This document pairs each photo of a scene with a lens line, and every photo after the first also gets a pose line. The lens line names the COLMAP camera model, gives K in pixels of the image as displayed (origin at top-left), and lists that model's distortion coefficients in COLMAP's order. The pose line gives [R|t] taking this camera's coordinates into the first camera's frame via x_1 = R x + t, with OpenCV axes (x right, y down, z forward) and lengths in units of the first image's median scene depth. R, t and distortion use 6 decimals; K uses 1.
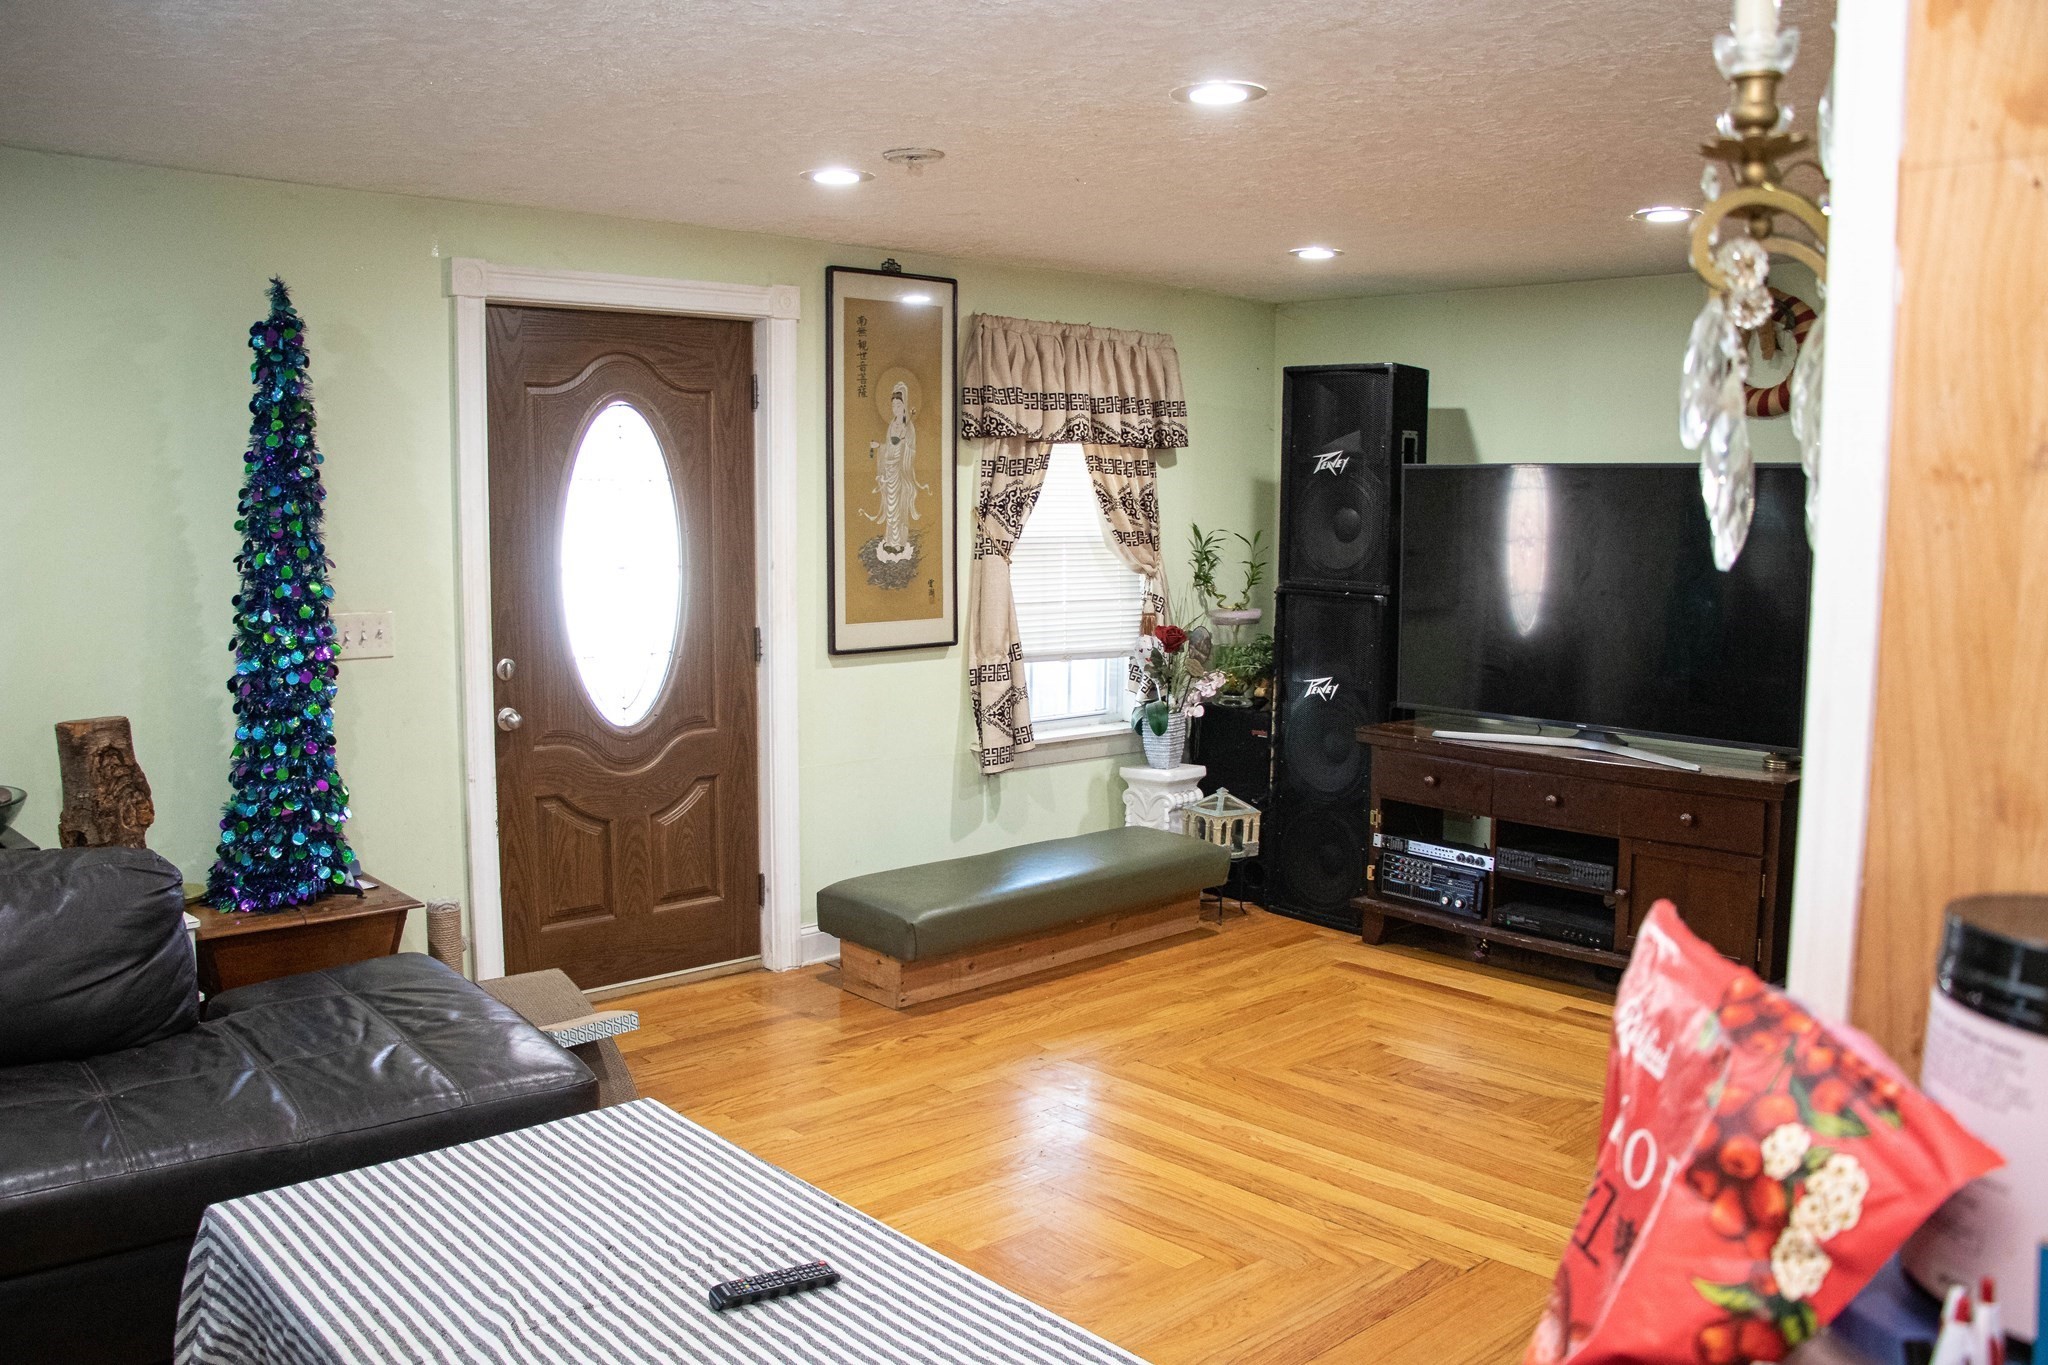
lens RADIAL K [[1672.1, 0, 1003.5], [0, 1672.1, 699.0], [0, 0, 1]] dist [-0.193152, 0.170752]
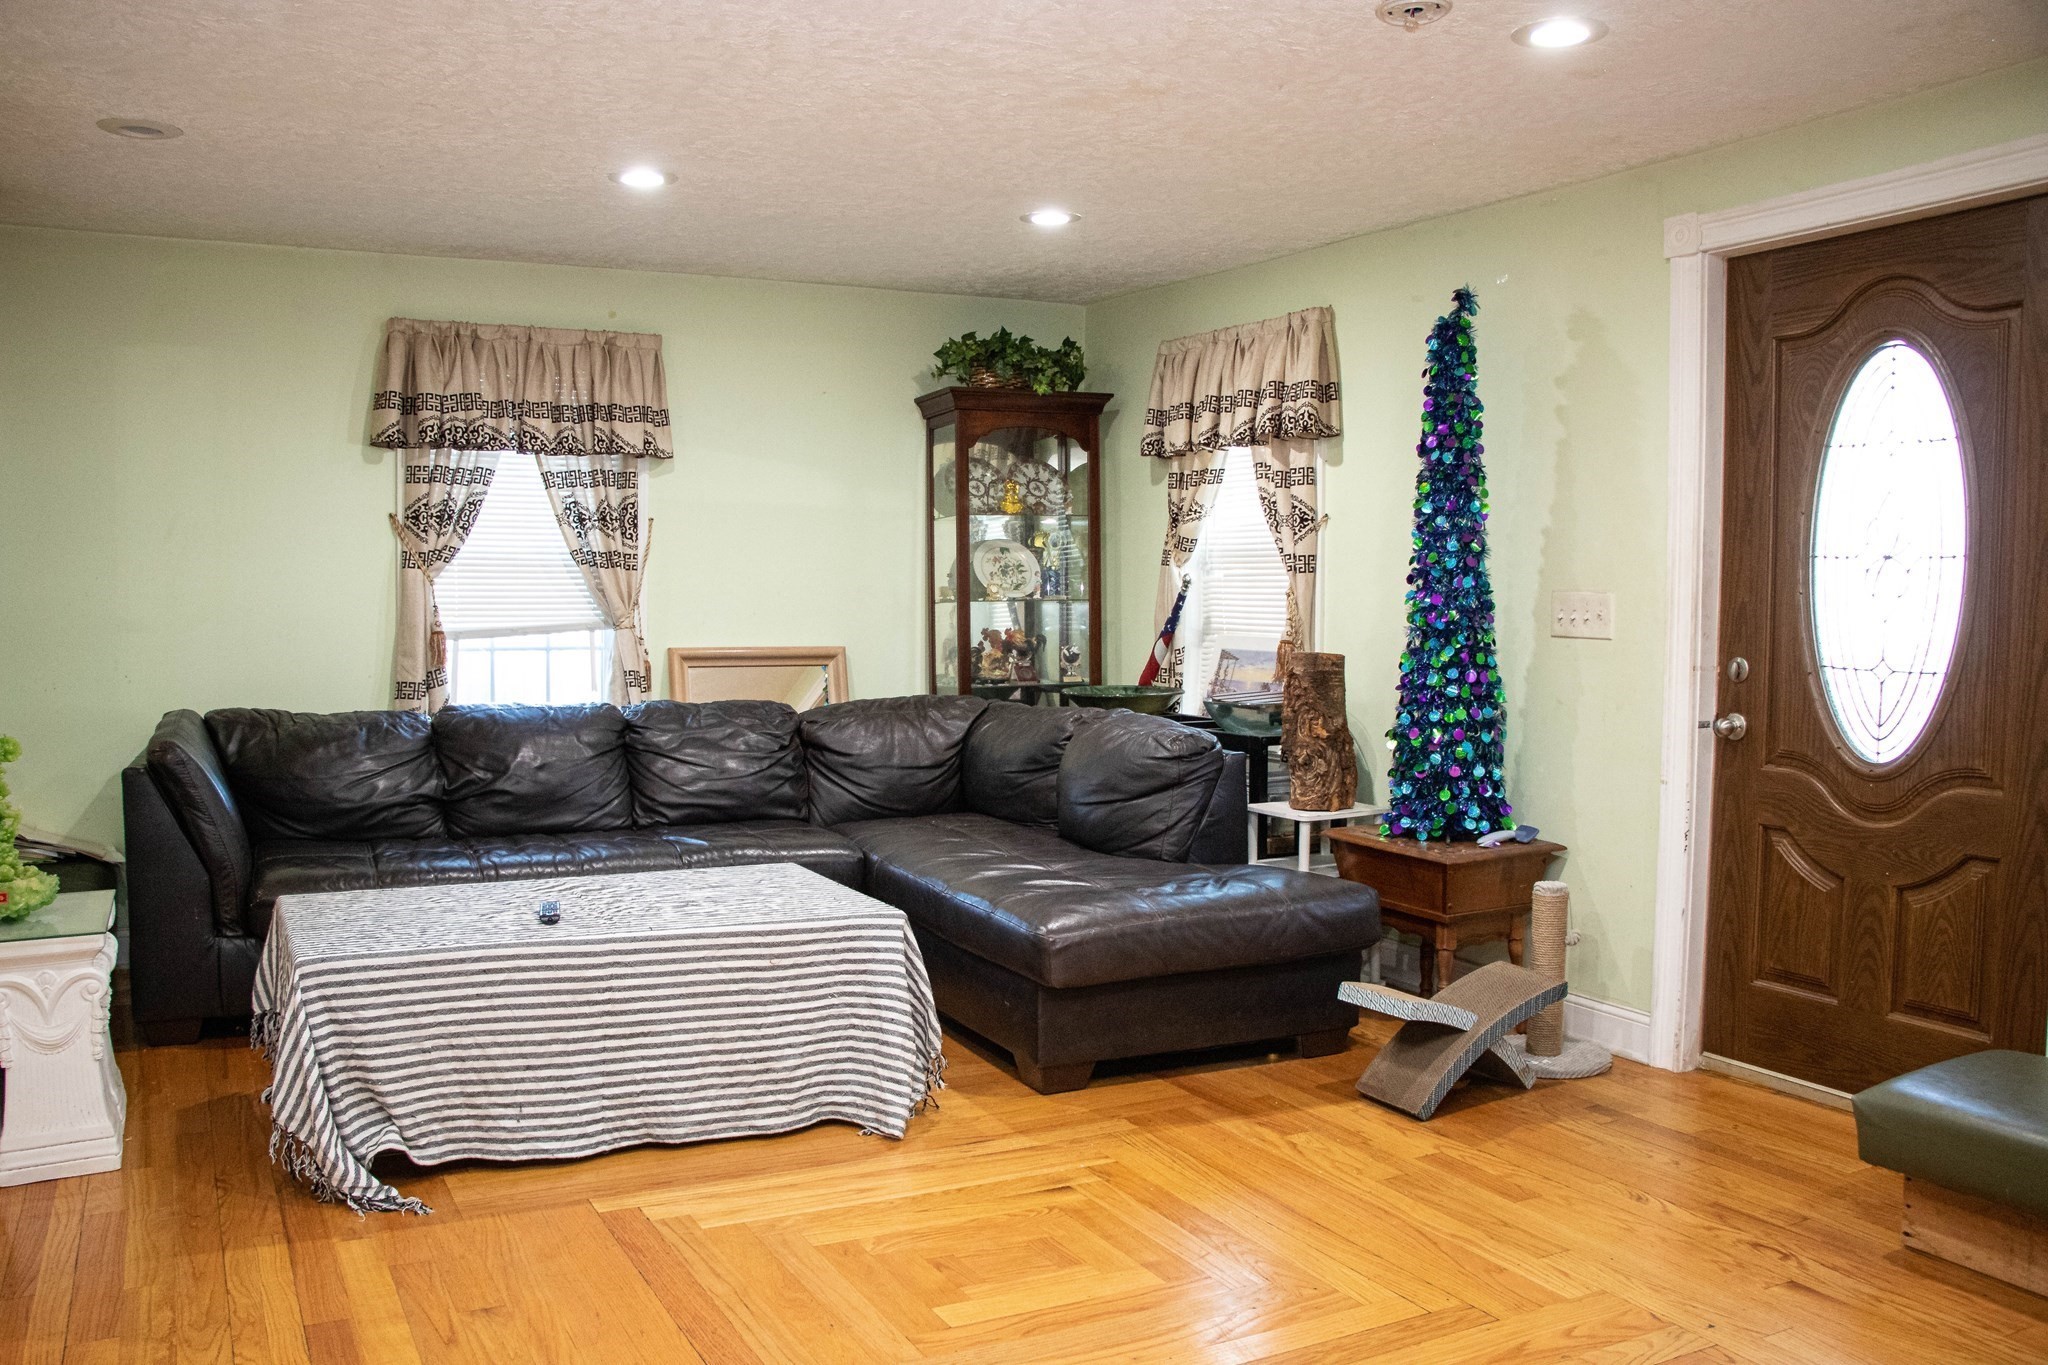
lens RADIAL K [[1672.1, 0, 1003.5], [0, 1672.1, 699.0], [0, 0, 1]] dist [-0.193152, 0.170752]
pose [[-0.262841, 0.055047, -0.963268, 0.540120], [-0.124091, 0.988151, 0.090329, -0.027045], [0.956826, 0.143275, -0.252895, 0.724939]]
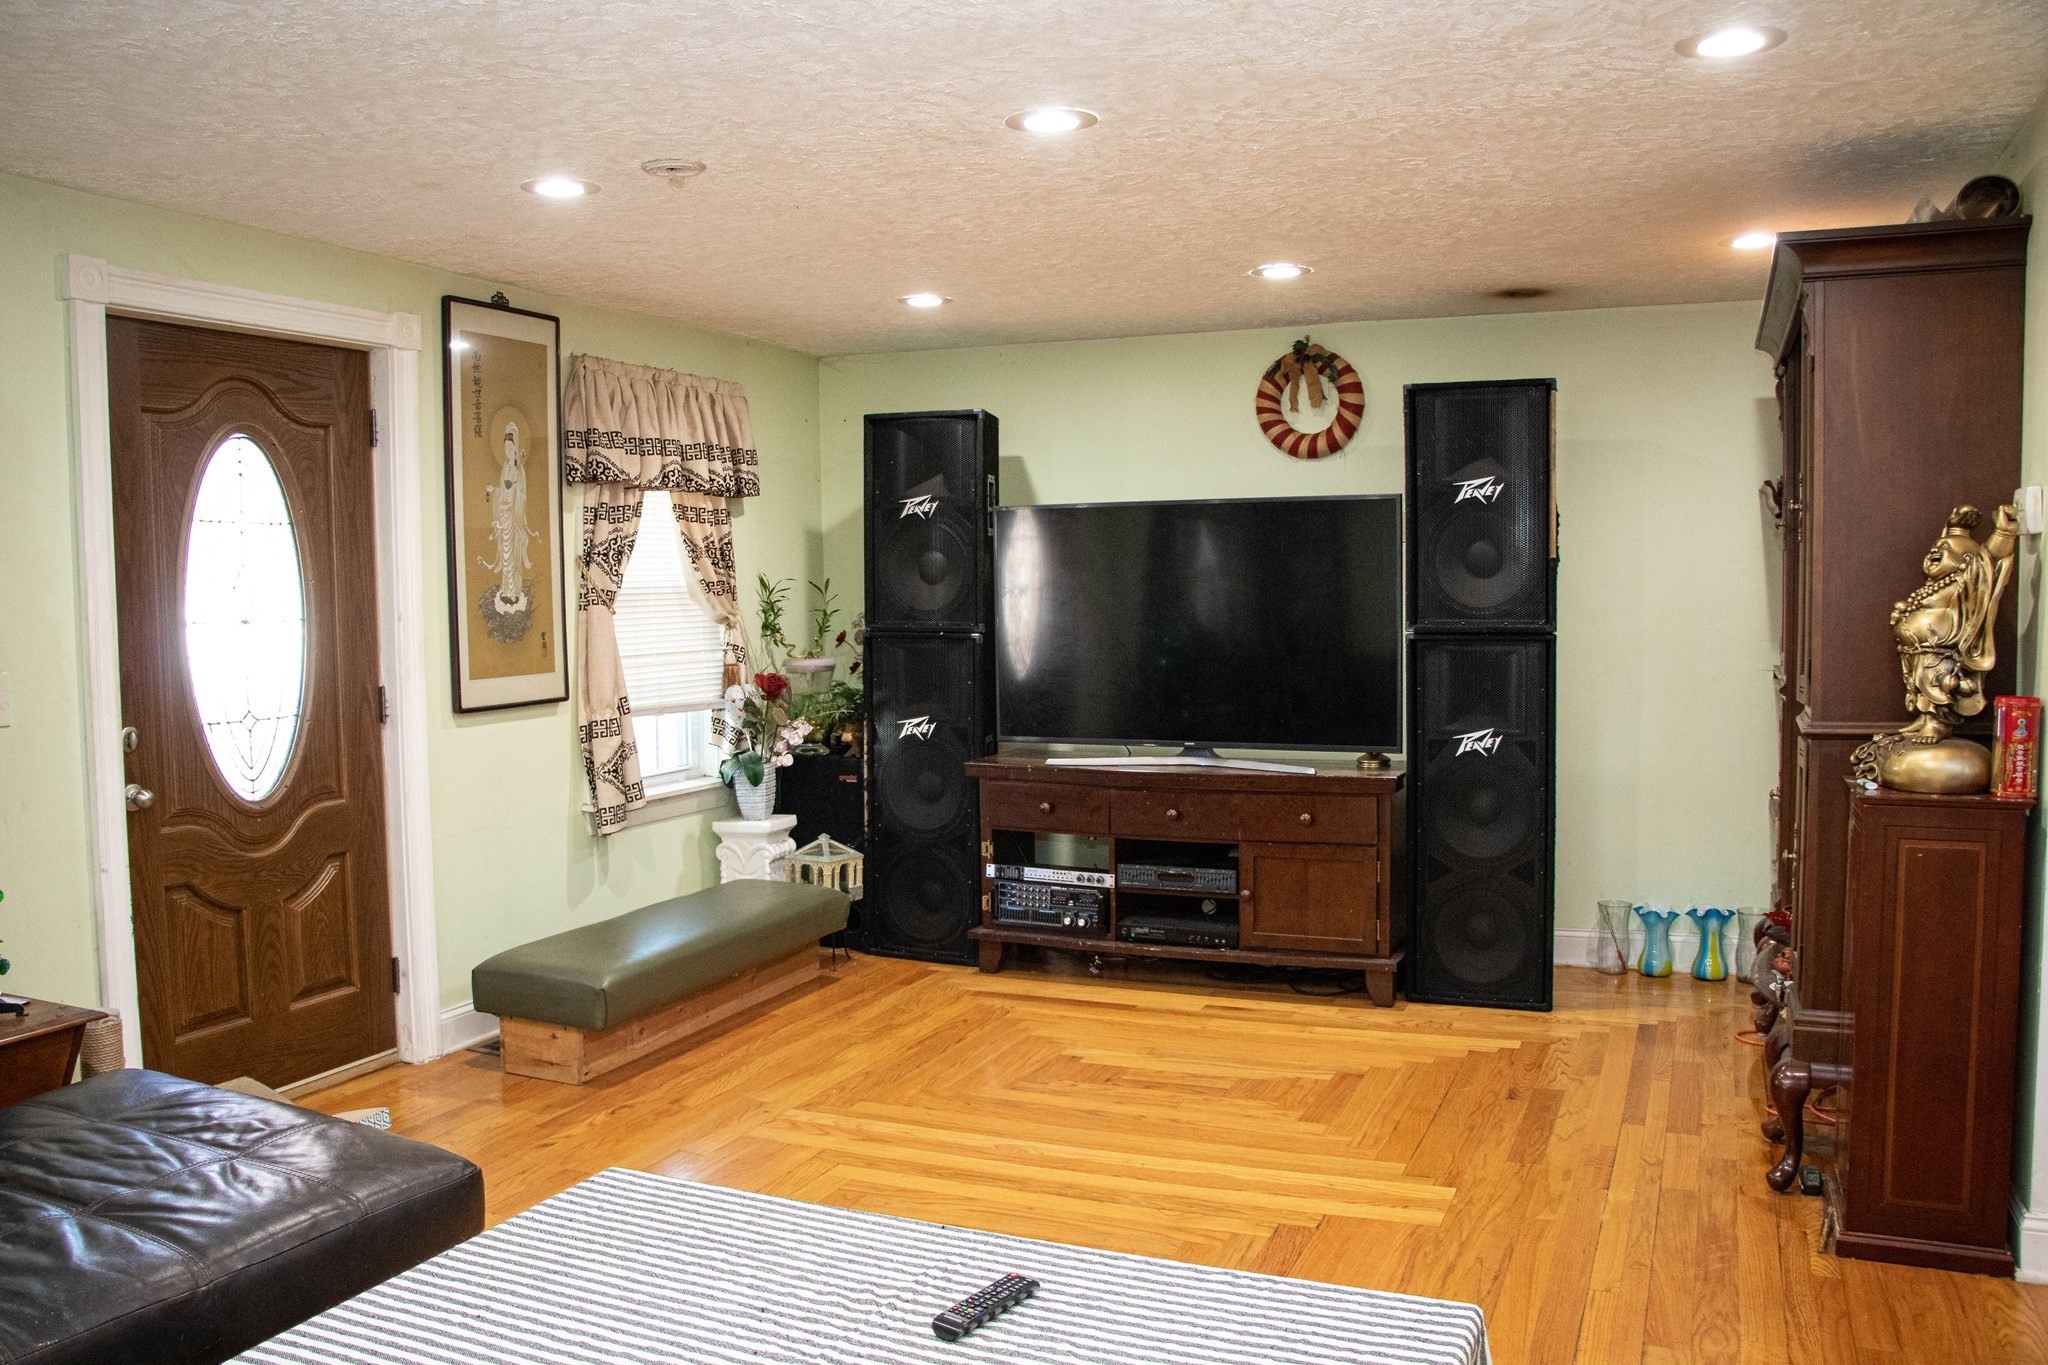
lens RADIAL K [[1672.1, 0, 1003.5], [0, 1672.1, 699.0], [0, 0, 1]] dist [-0.193152, 0.170752]
pose [[0.912247, -0.045052, 0.407156, -0.193049], [0.065714, 0.997156, -0.036897, 0.018593], [-0.404336, 0.060415, 0.912613, 0.045831]]
